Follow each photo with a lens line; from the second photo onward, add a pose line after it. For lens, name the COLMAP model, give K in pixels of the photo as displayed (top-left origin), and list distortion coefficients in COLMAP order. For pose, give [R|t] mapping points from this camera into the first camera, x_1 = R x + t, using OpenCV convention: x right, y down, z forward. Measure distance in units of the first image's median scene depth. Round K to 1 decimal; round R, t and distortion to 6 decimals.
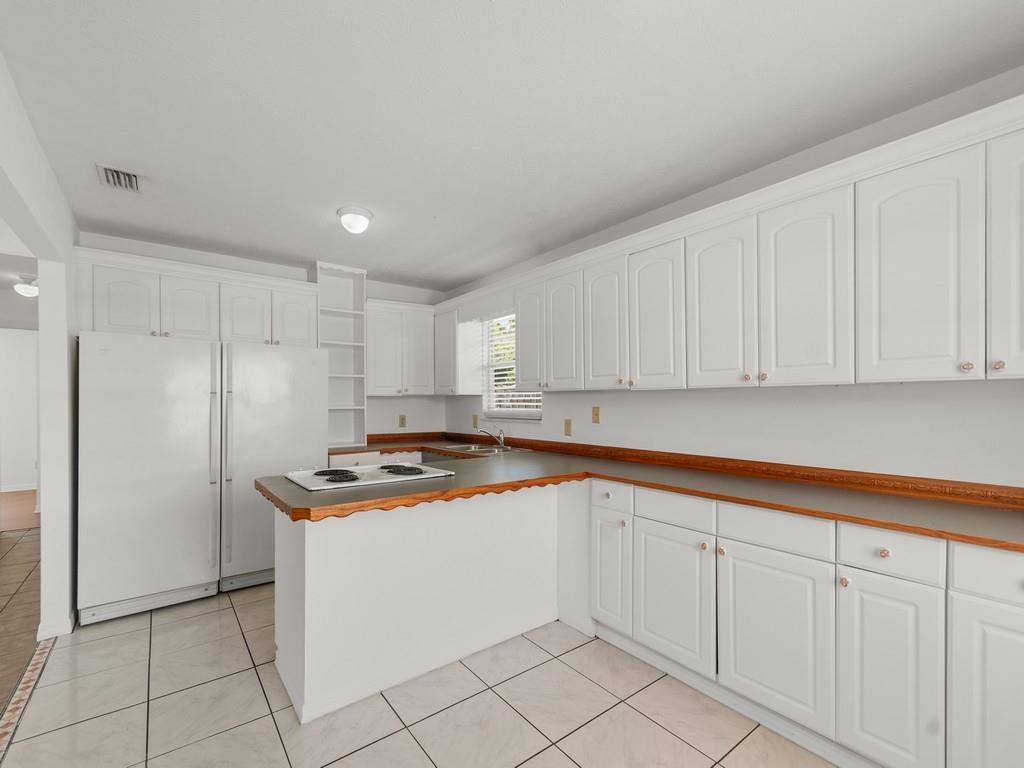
lens RADIAL K [[468.2, 0, 486.7], [0, 468.2, 405.3], [0, 0, 1]] dist [0.034397, 0.000049]
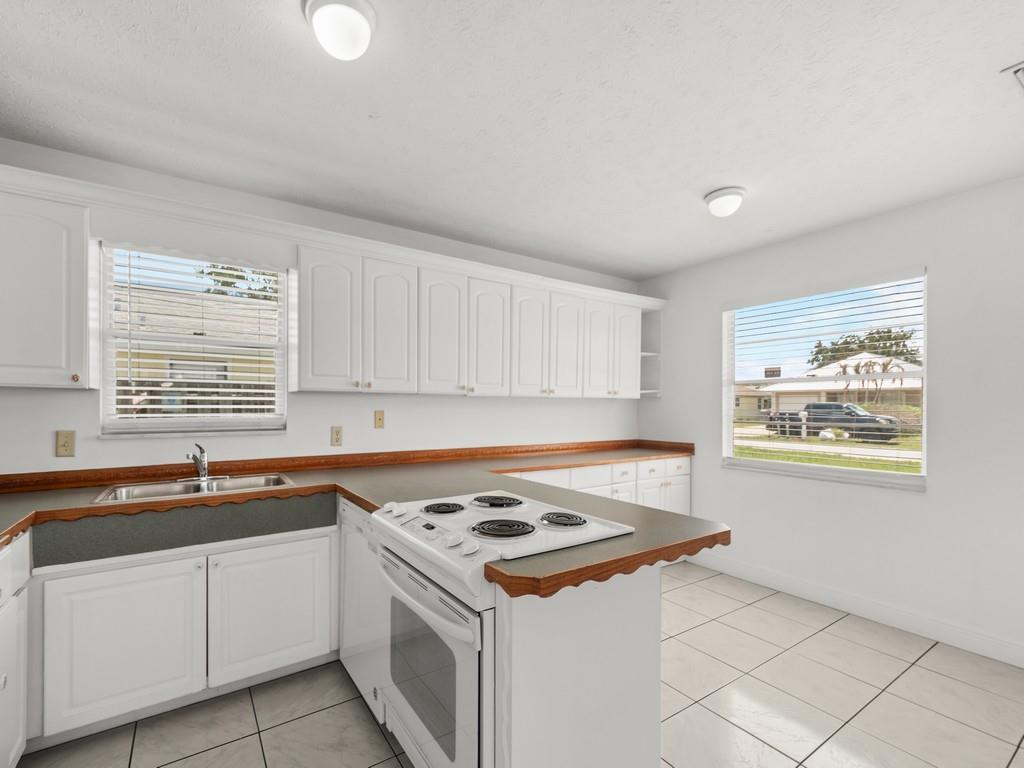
lens RADIAL K [[448.3, 0, 482.4], [0, 448.3, 401.4], [0, 0, 1]] dist [-0.000405, -0.000003]
pose [[0.052669, 0.011512, 0.998546, -0.764895], [0.000594, 0.999933, -0.011559, -0.005112], [-0.998612, 0.001202, 0.052659, 0.885845]]
